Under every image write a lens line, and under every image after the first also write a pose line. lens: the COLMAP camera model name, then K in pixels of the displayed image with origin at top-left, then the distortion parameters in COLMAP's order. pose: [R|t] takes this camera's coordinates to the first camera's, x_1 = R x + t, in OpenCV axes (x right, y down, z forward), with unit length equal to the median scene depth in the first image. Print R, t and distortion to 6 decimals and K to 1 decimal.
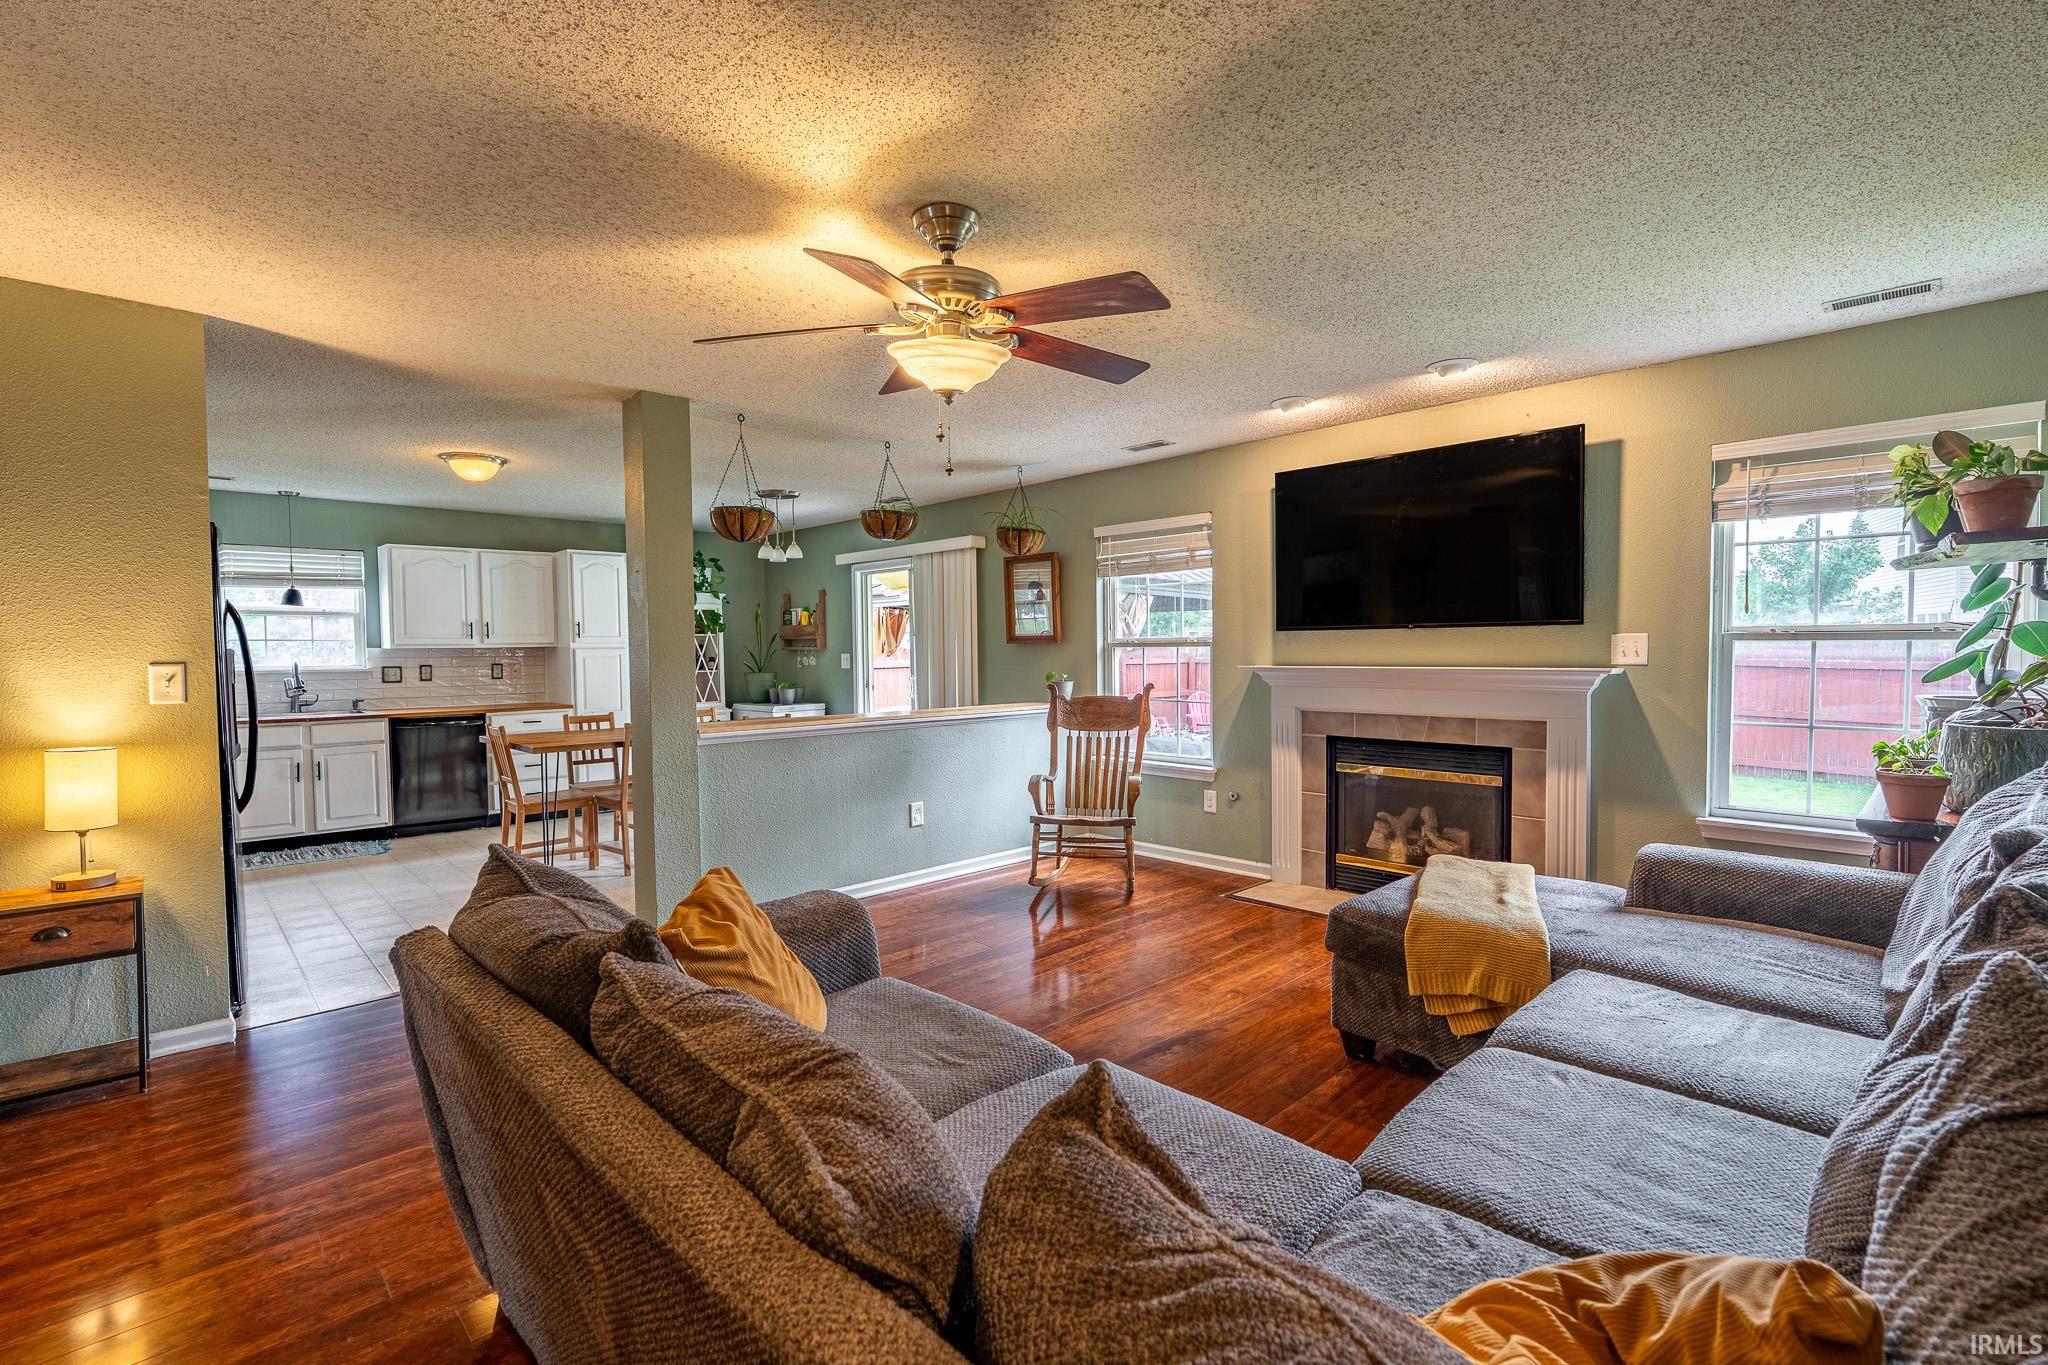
lens RADIAL K [[919.1, 0, 1027.7], [0, 919.1, 680.8], [0, 0, 1]] dist [-0.006024, 0.001138]
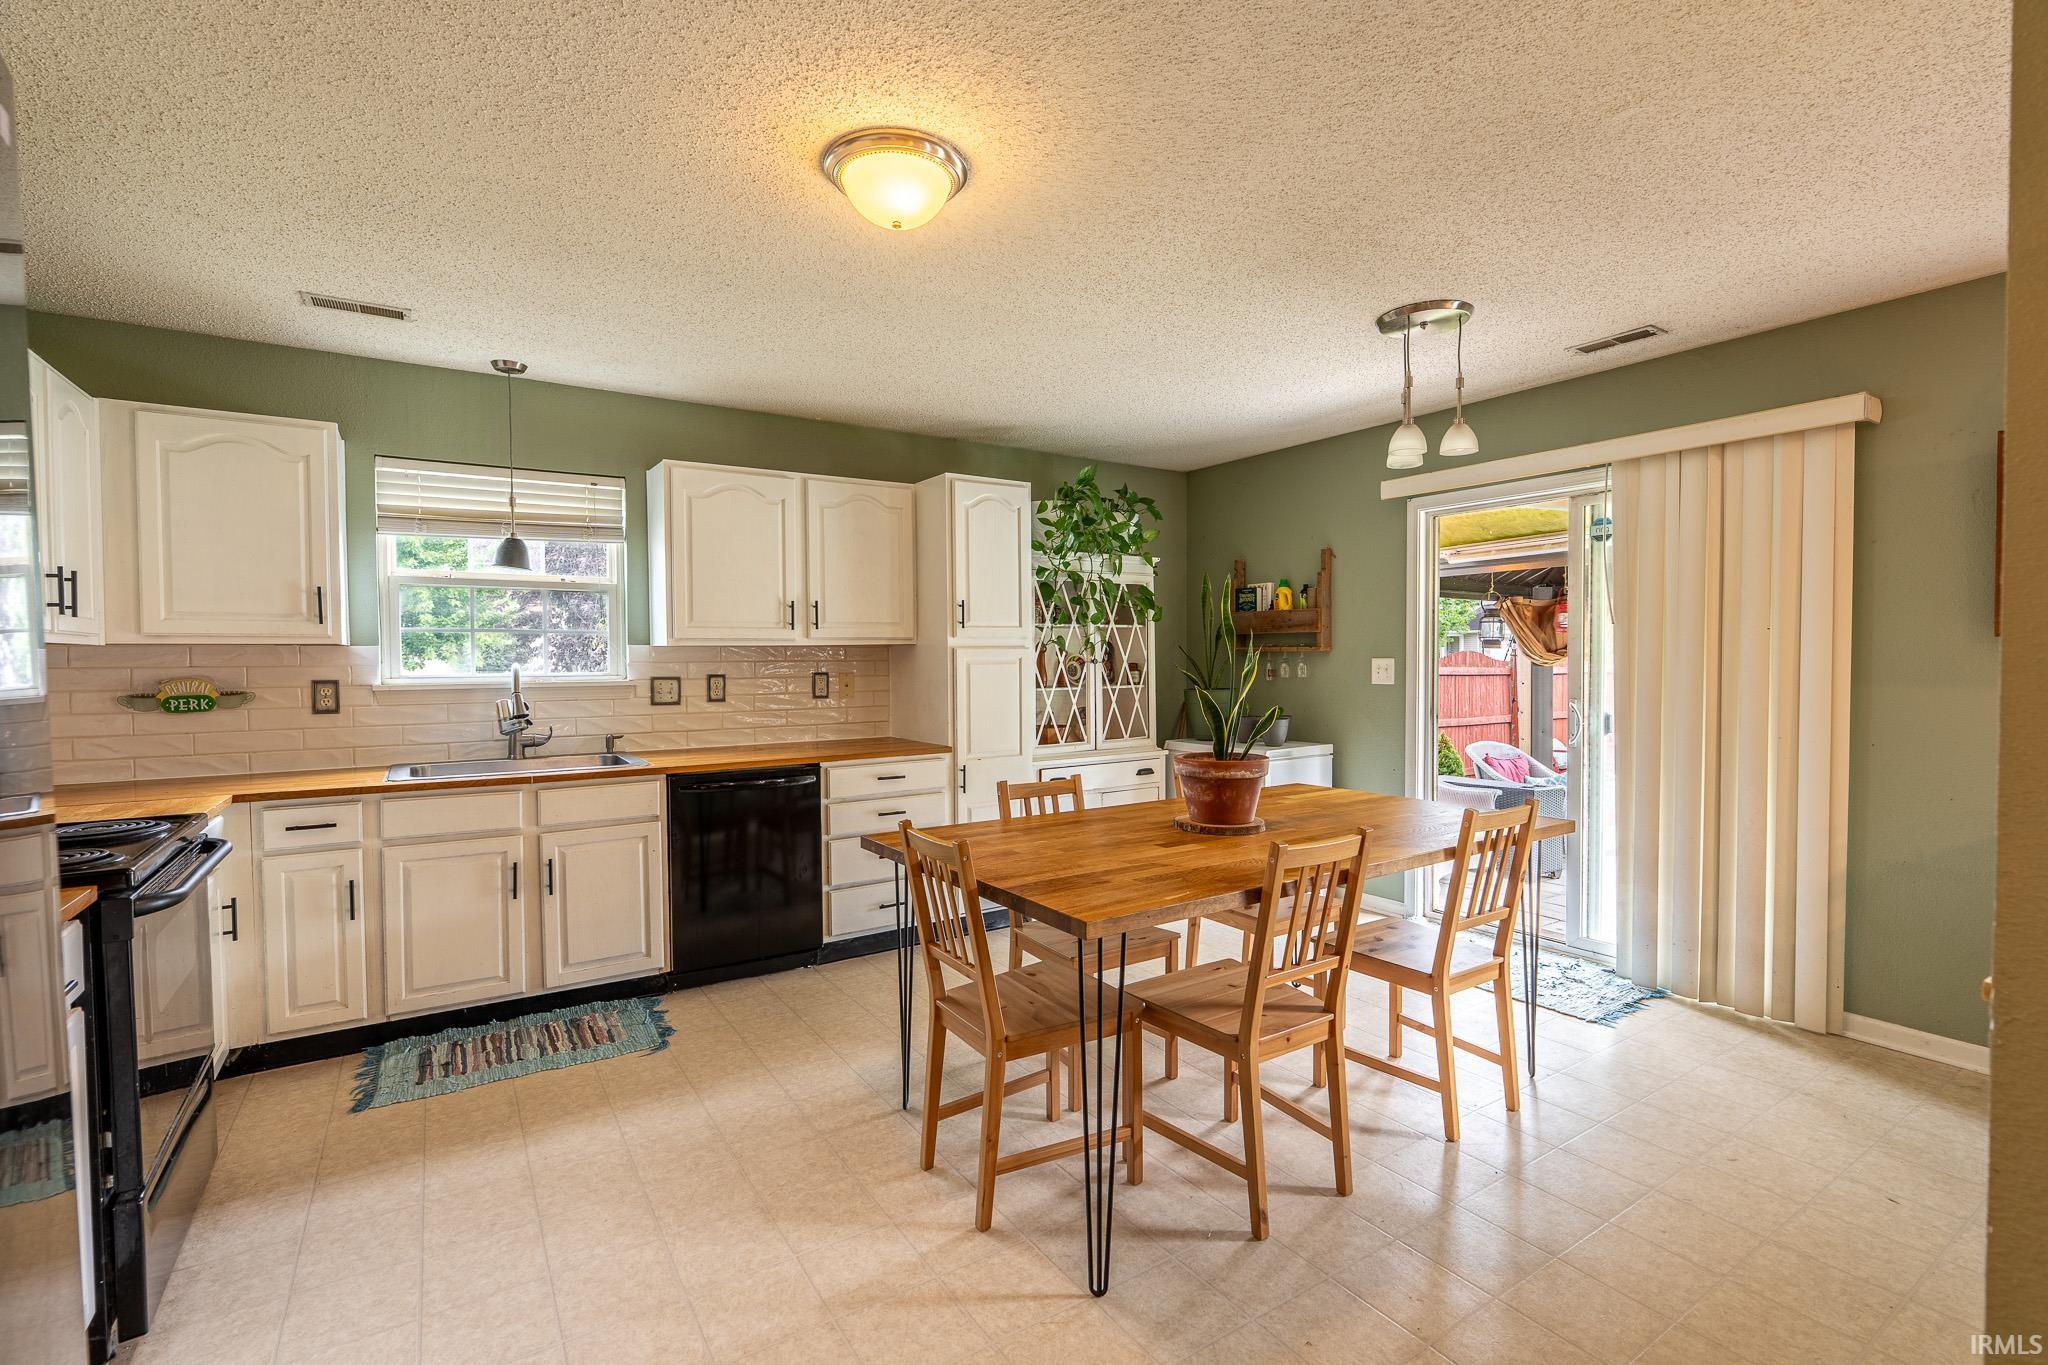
lens RADIAL K [[919.3, 0, 1027.6], [0, 919.3, 682.4], [0, 0, 1]] dist [-0.009081, 0.003480]
pose [[0.981877, 0.008691, -0.189319, -0.464404], [-0.009538, 0.999948, -0.003561, -0.015997], [0.189279, 0.005302, 0.981909, 0.611508]]
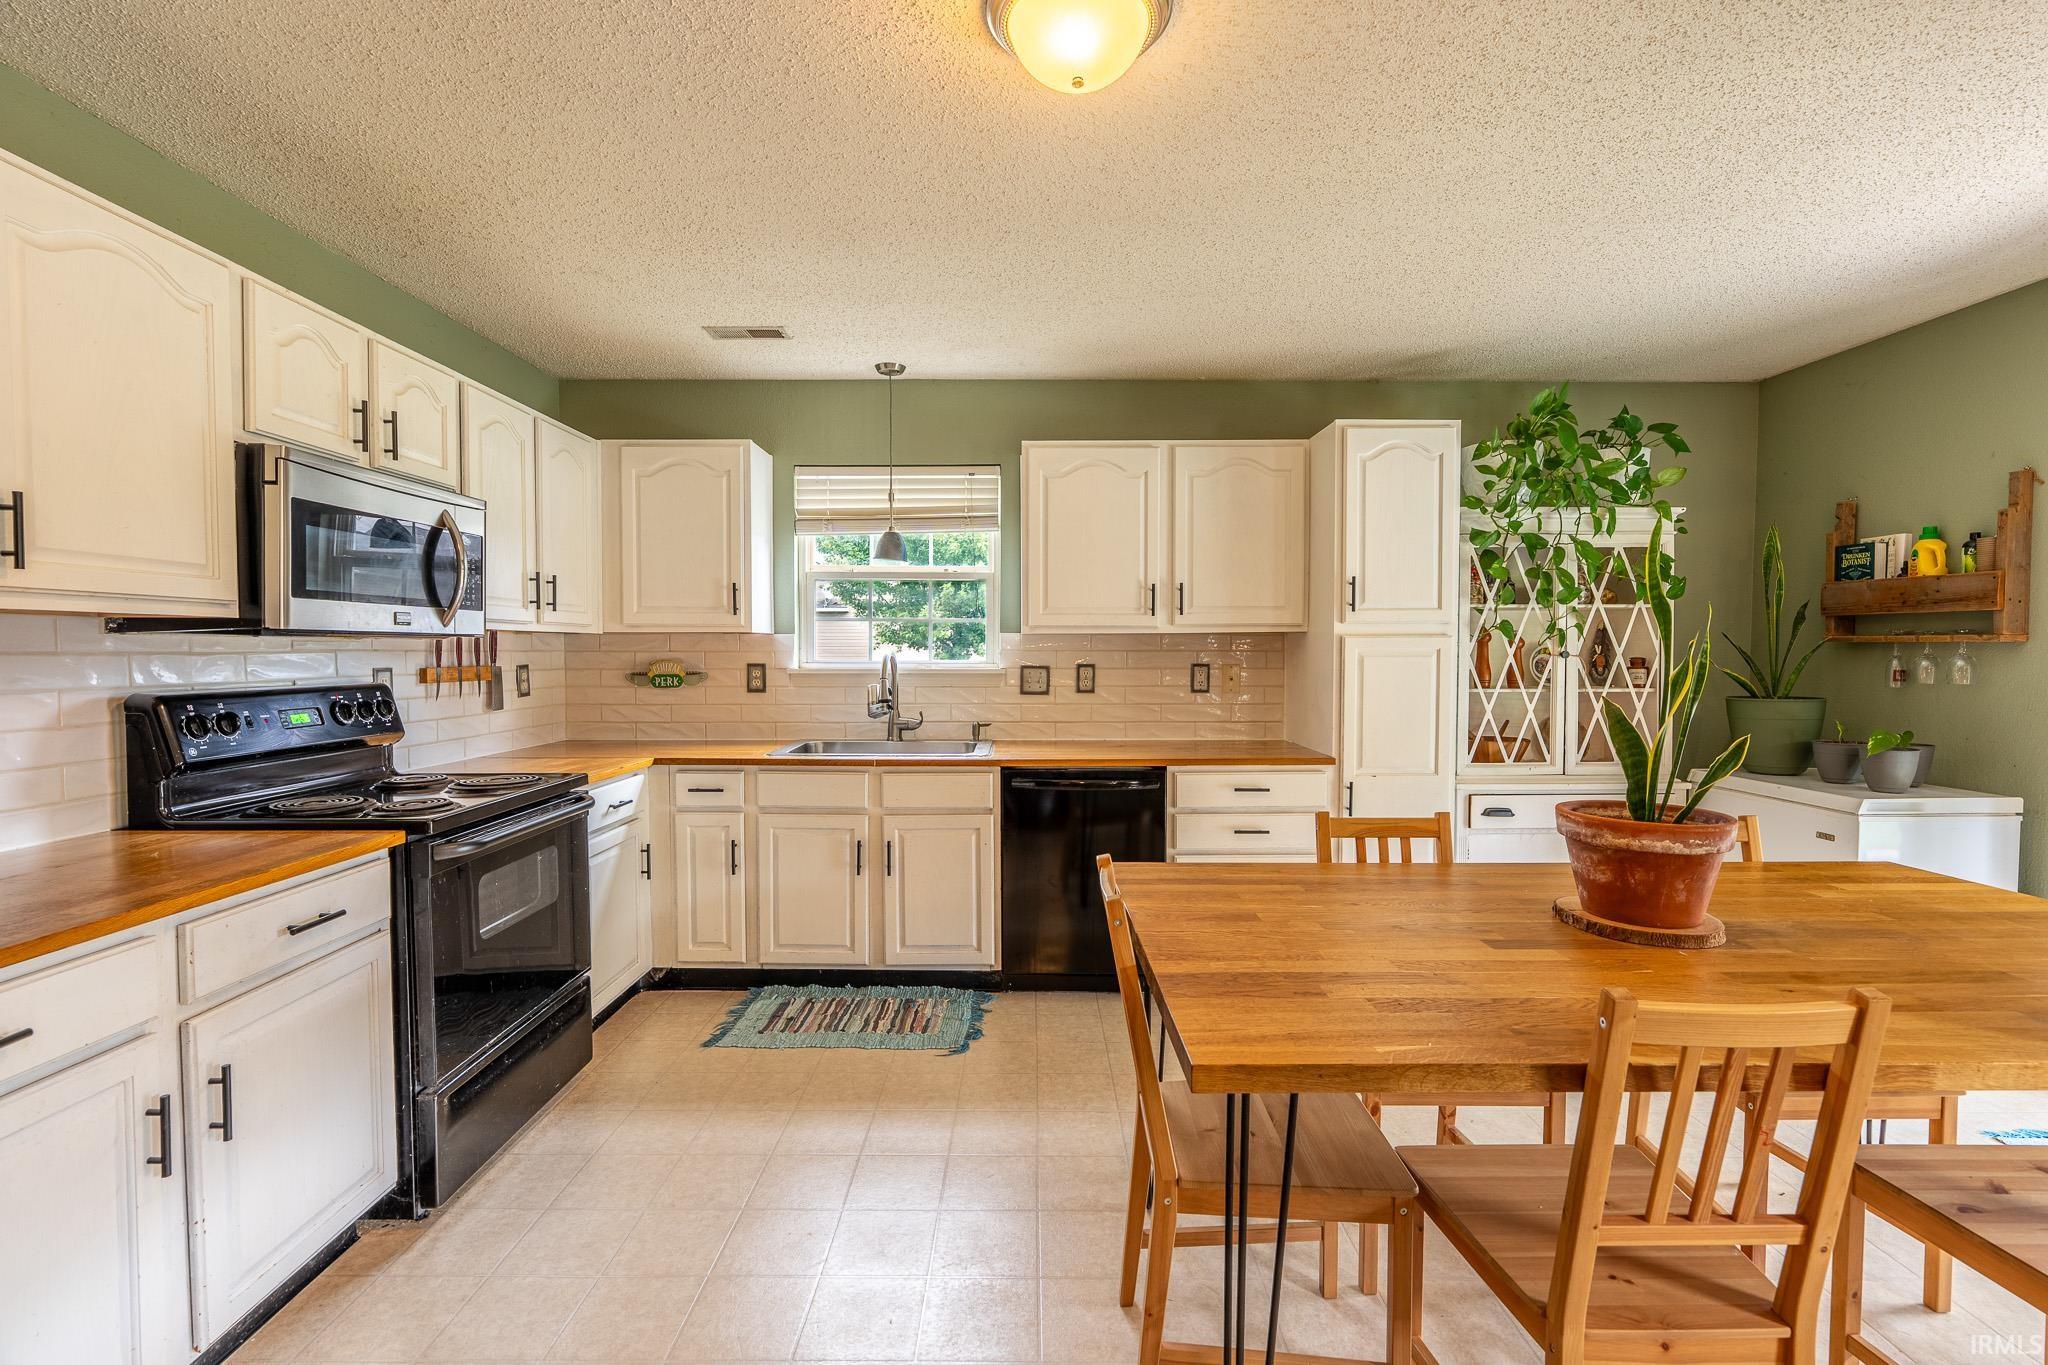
lens RADIAL K [[919.3, 0, 1027.6], [0, 919.3, 682.4], [0, 0, 1]] dist [-0.009081, 0.003480]
pose [[0.718141, 0.036004, -0.694965, -0.389960], [-0.030903, 0.999325, 0.019838, -0.021491], [0.695211, 0.007230, 0.718770, 0.762218]]
